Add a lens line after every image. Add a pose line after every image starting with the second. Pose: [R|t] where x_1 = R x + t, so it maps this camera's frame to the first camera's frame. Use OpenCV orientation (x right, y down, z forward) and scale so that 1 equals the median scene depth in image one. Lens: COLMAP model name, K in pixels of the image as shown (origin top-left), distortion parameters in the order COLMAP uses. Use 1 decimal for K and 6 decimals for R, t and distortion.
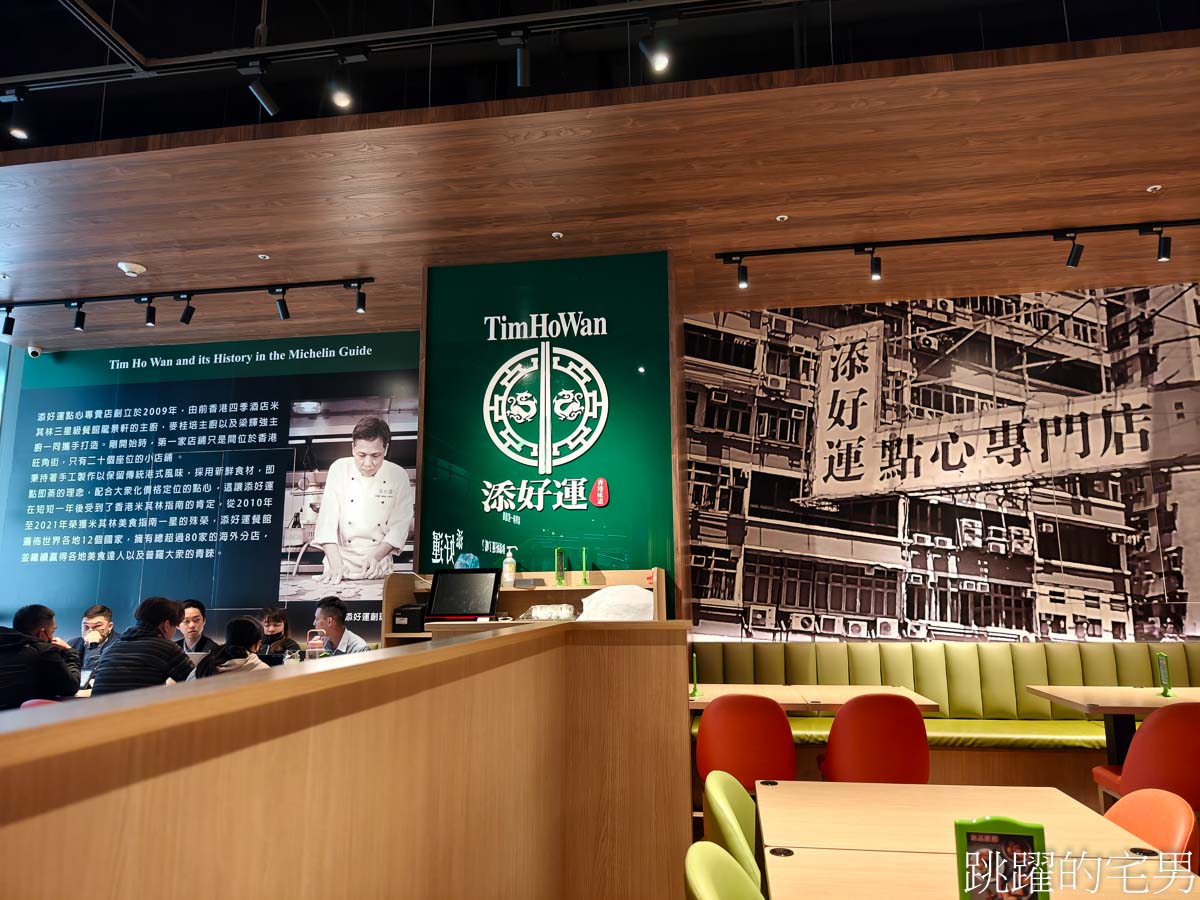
lens RADIAL K [[808.8, 0, 605.7], [0, 808.8, 445.7], [0, 0, 1]] dist [0.031722, -0.004393]
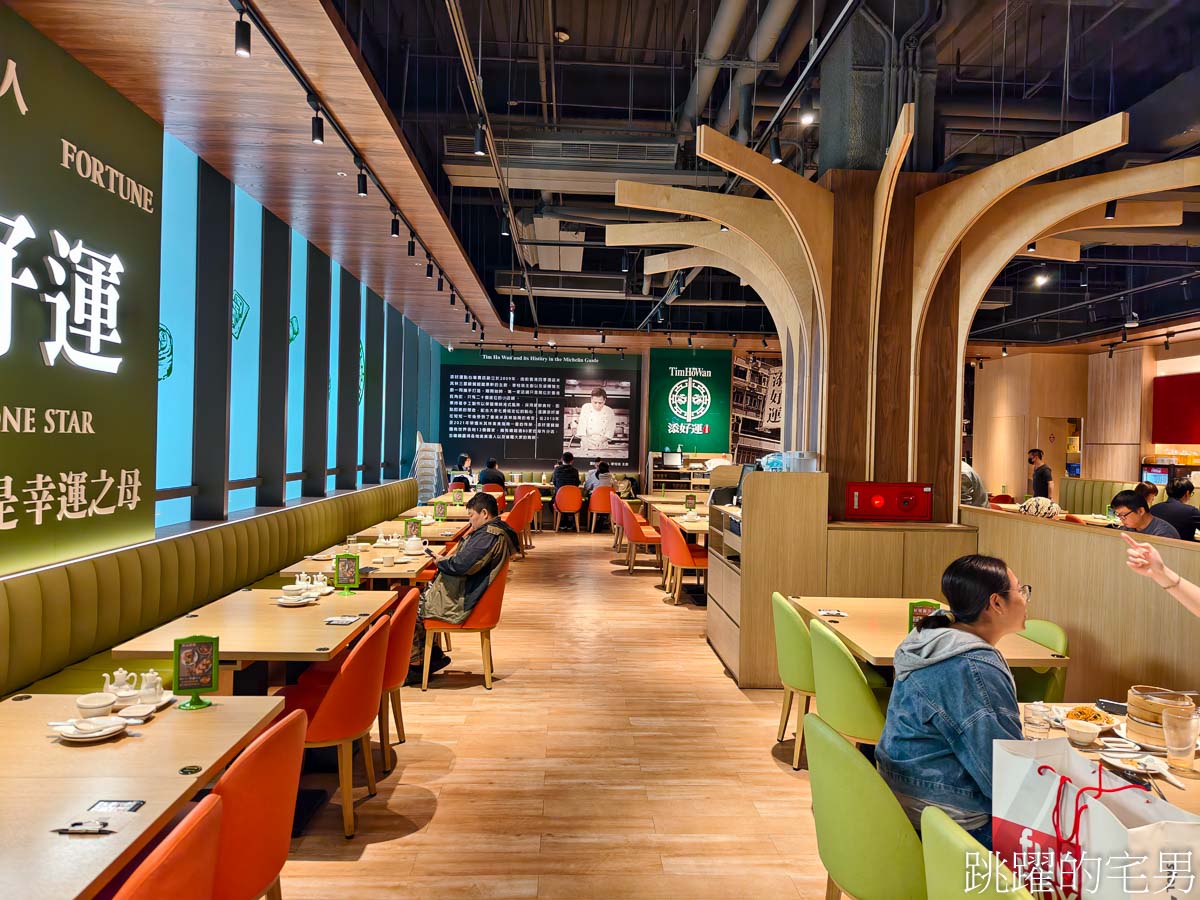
lens RADIAL K [[808.8, 0, 597.6], [0, 808.8, 450.8], [0, 0, 1]] dist [0.031722, -0.004393]
pose [[0.981284, 0.031124, 0.190036, -0.755005], [-0.067417, 0.979923, 0.187631, -0.311362], [-0.180381, -0.196931, 0.963681, -1.465068]]
